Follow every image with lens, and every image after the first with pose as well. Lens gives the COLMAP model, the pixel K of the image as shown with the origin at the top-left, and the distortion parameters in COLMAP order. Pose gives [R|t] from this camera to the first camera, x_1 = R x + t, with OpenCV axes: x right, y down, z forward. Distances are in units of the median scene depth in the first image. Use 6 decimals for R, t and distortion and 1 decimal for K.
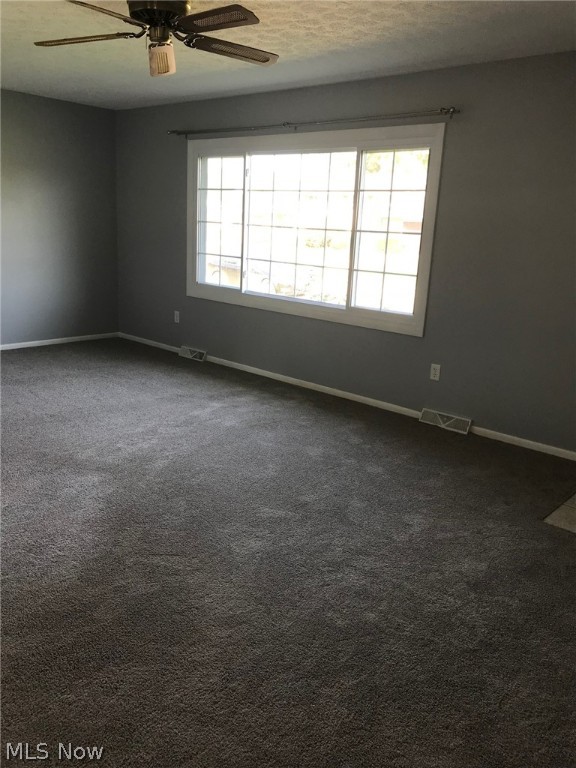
lens RADIAL K [[633.2, 0, 292.9], [0, 633.2, 383.7], [0, 0, 1]] dist [0.032256, -0.023015]
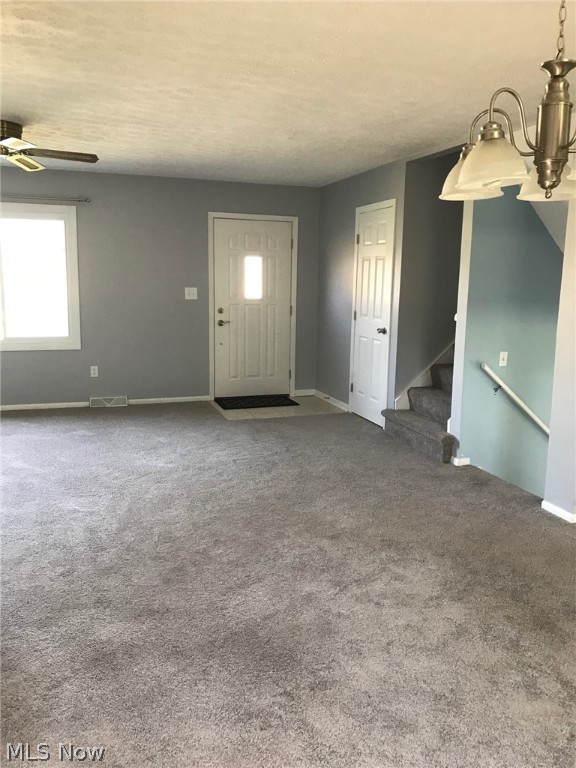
lens RADIAL K [[633.2, 0, 292.9], [0, 633.2, 383.7], [0, 0, 1]] dist [0.032256, -0.023015]
pose [[0.480813, -0.182142, 0.857697, -0.823367], [0.228600, 0.970397, 0.077925, -0.000412], [-0.846499, 0.158602, 0.508217, -0.122834]]
